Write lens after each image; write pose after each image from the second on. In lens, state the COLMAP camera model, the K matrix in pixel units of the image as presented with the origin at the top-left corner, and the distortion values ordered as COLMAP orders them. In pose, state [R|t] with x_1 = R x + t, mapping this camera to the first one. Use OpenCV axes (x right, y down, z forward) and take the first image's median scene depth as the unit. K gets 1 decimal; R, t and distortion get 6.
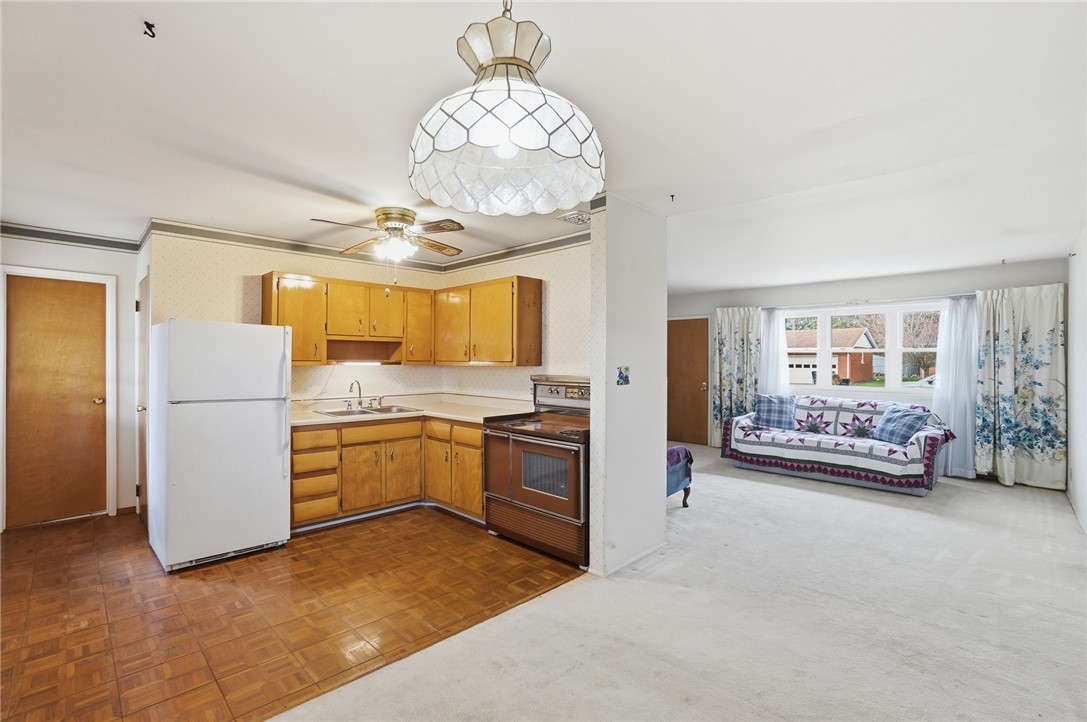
lens RADIAL K [[495.2, 0, 543.5], [0, 495.2, 361.0], [0, 0, 1]] dist [-0.063798, 0.026140]
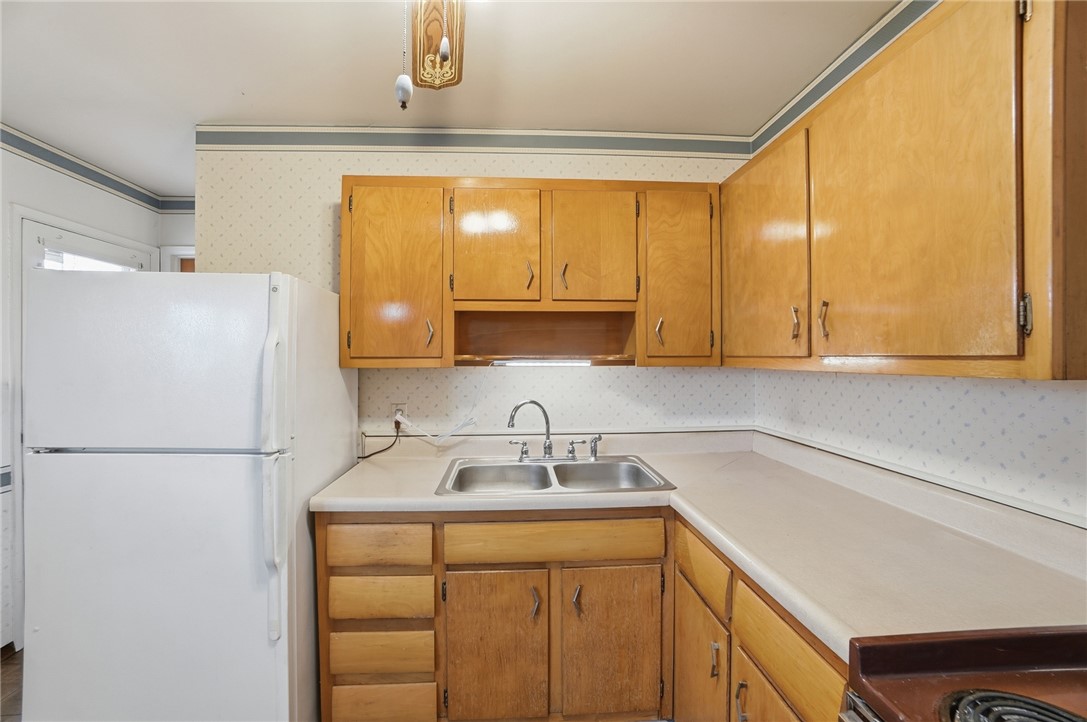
lens RADIAL K [[486.5, 0, 541.1], [0, 486.5, 355.9], [0, 0, 1]] dist [-0.065326, 0.025208]
pose [[0.747503, -0.007822, -0.664213, -0.135365], [0.005797, 0.999969, -0.005252, 0.001262], [0.664234, 0.000076, 0.747525, 1.189946]]
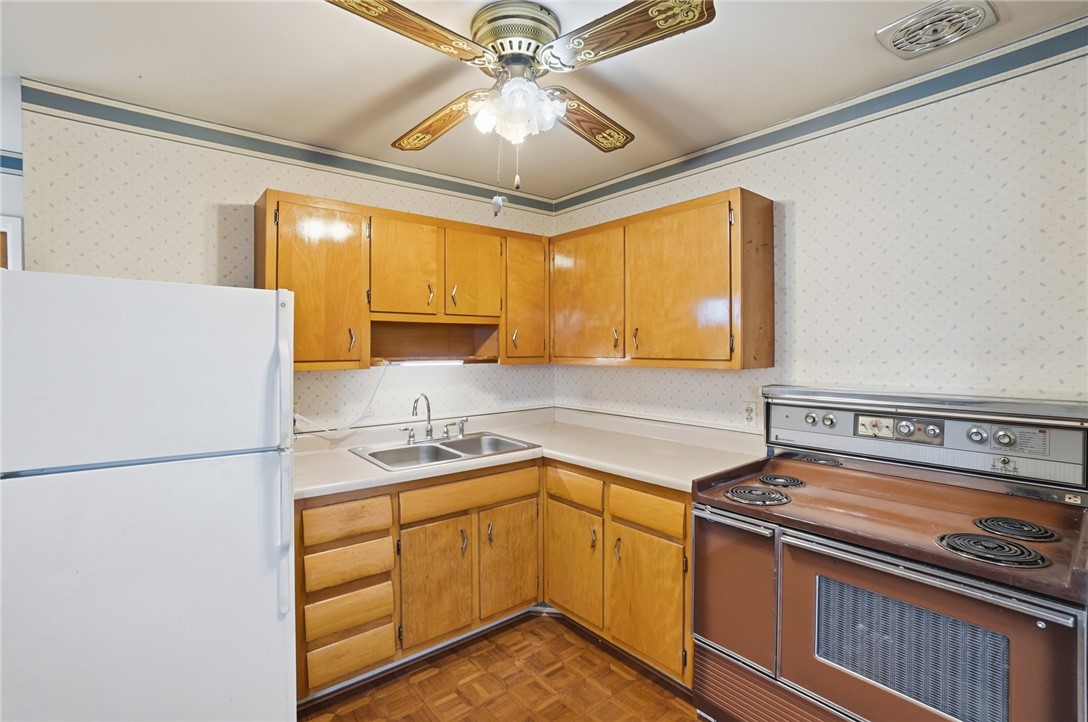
lens RADIAL K [[505.6, 0, 544.1], [0, 505.6, 350.7], [0, 0, 1]] dist [-0.067023, 0.028204]
pose [[0.994756, -0.007763, -0.101985, -0.326052], [0.008461, 0.999944, 0.006411, -0.021666], [0.101930, -0.007240, 0.994765, 0.780139]]
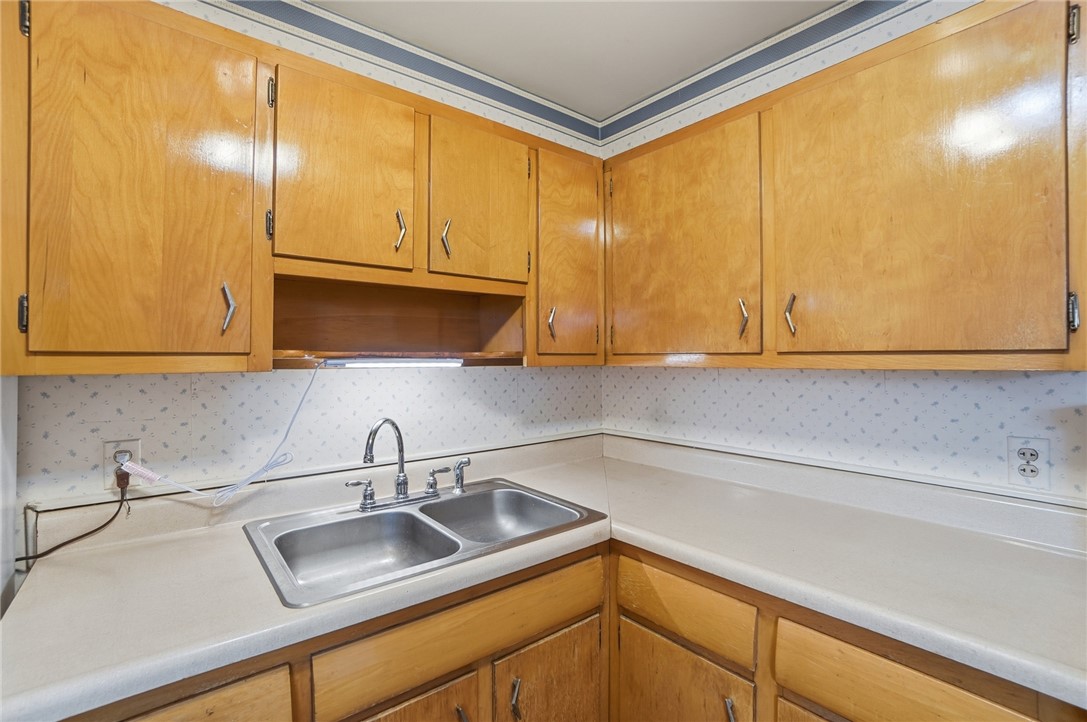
lens RADIAL K [[493.8, 0, 542.4], [0, 493.8, 356.5], [0, 0, 1]] dist [-0.067897, 0.027184]
pose [[0.994450, -0.007894, -0.104917, -0.449612], [0.007540, 0.999964, -0.003771, 0.004844], [0.104943, 0.002959, 0.994474, 1.254295]]
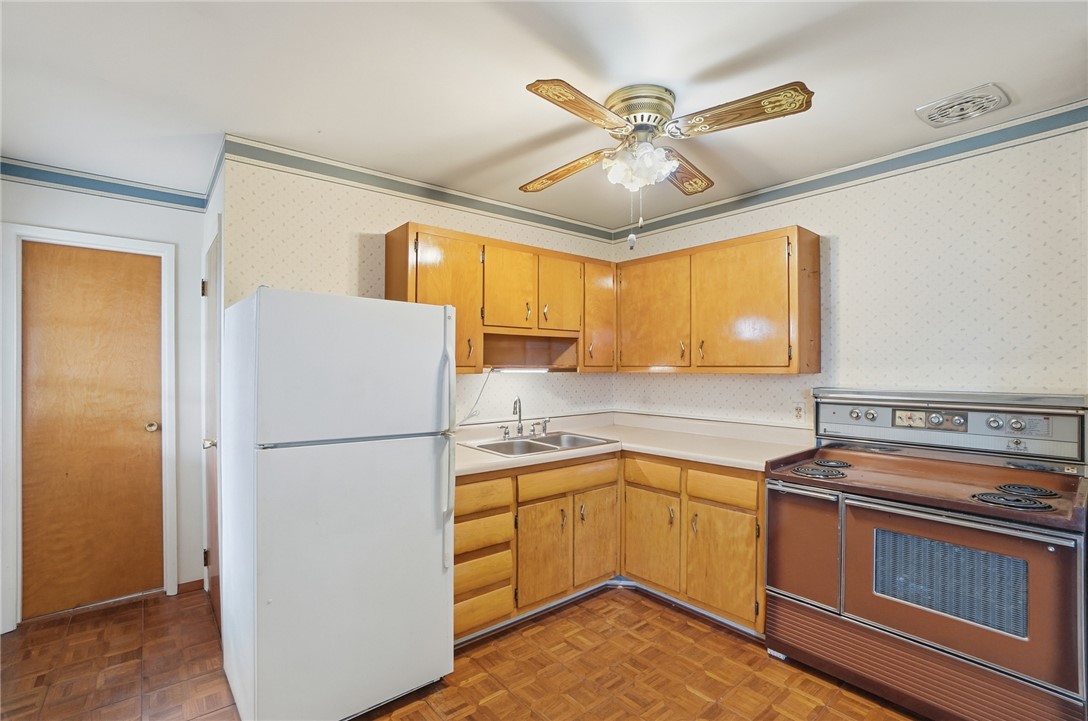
lens RADIAL K [[498.4, 0, 544.3], [0, 498.4, 364.8], [0, 0, 1]] dist [-0.068316, 0.028439]
pose [[0.995449, -0.005524, -0.095139, -0.501998], [0.005180, 0.999979, -0.003855, 0.000497], [0.095159, 0.003345, 0.995456, 0.601134]]
